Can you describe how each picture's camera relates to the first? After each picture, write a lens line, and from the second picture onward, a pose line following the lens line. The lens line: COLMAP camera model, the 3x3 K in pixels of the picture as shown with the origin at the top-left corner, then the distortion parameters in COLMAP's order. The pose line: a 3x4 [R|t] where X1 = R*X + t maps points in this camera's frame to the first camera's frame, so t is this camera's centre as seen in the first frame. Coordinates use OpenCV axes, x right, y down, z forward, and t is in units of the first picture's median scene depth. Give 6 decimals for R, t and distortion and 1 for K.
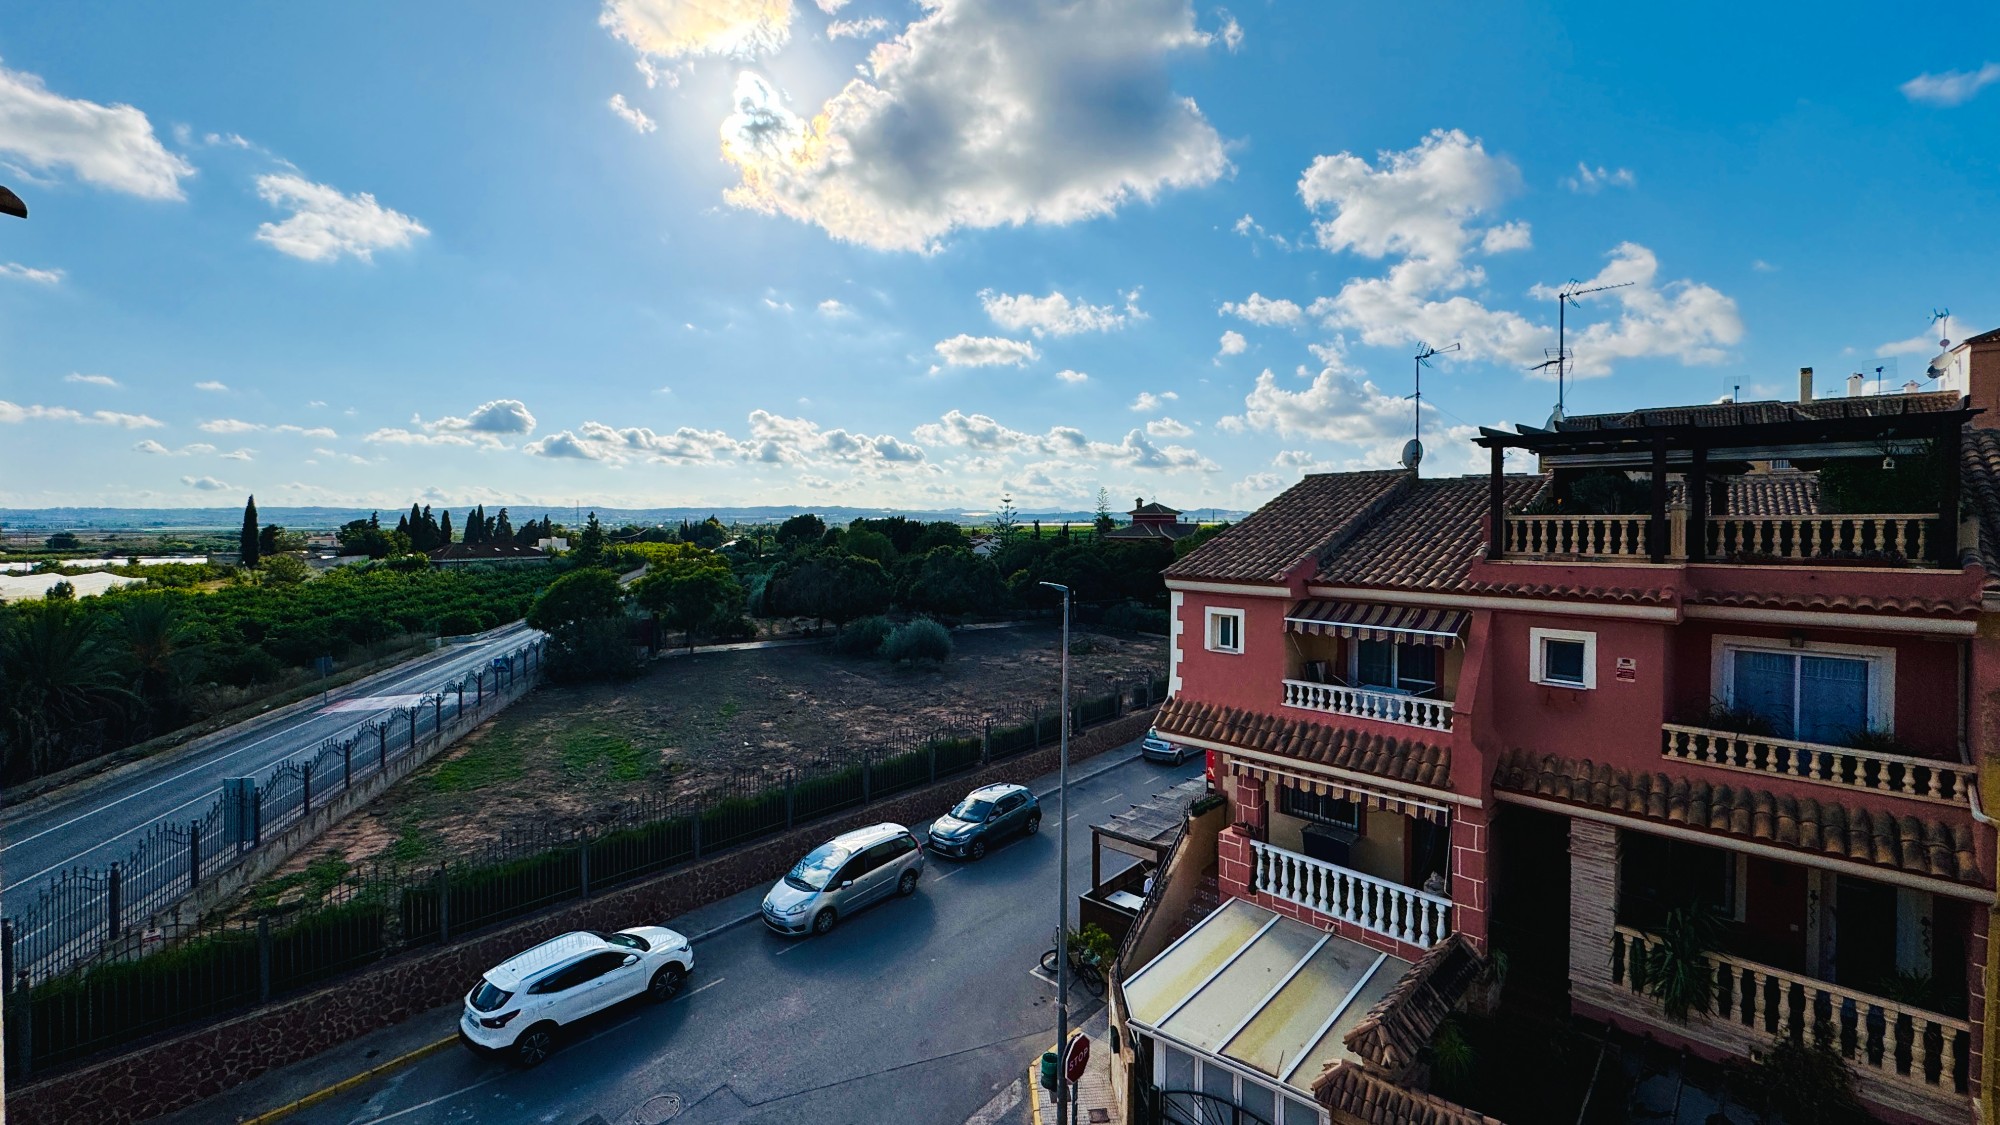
lens RADIAL K [[803.0, 0, 1003.3], [0, 803.0, 536.3], [0, 0, 1]] dist [-0.000334, 0.000203]
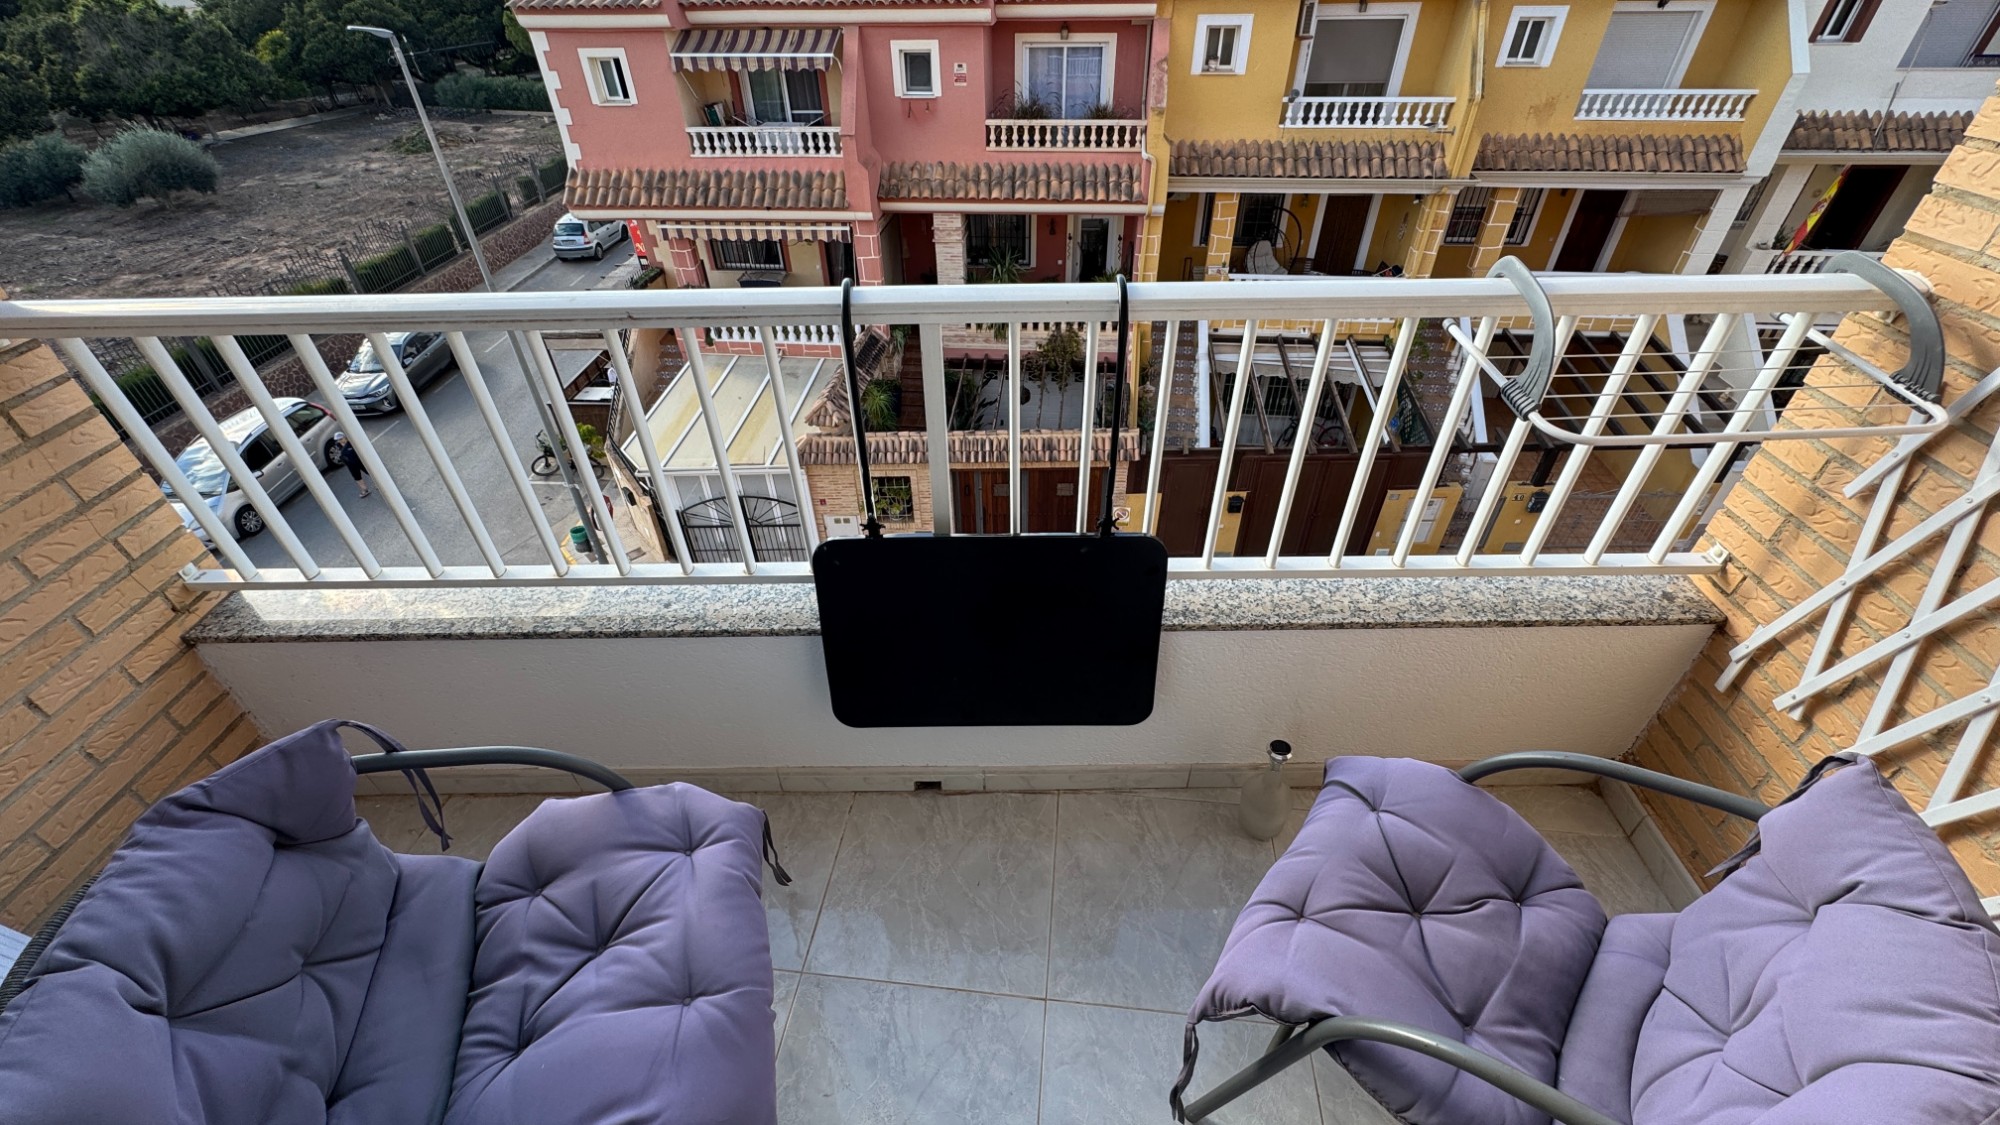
lens RADIAL K [[799.3, 0, 996.9], [0, 799.3, 560.5], [0, 0, 1]] dist [-0.001589, -0.000149]
pose [[0.772099, -0.404151, 0.490434, -0.052048], [0.029521, 0.793703, 0.607589, 0.016794], [-0.634817, -0.454640, 0.624748, -0.093727]]
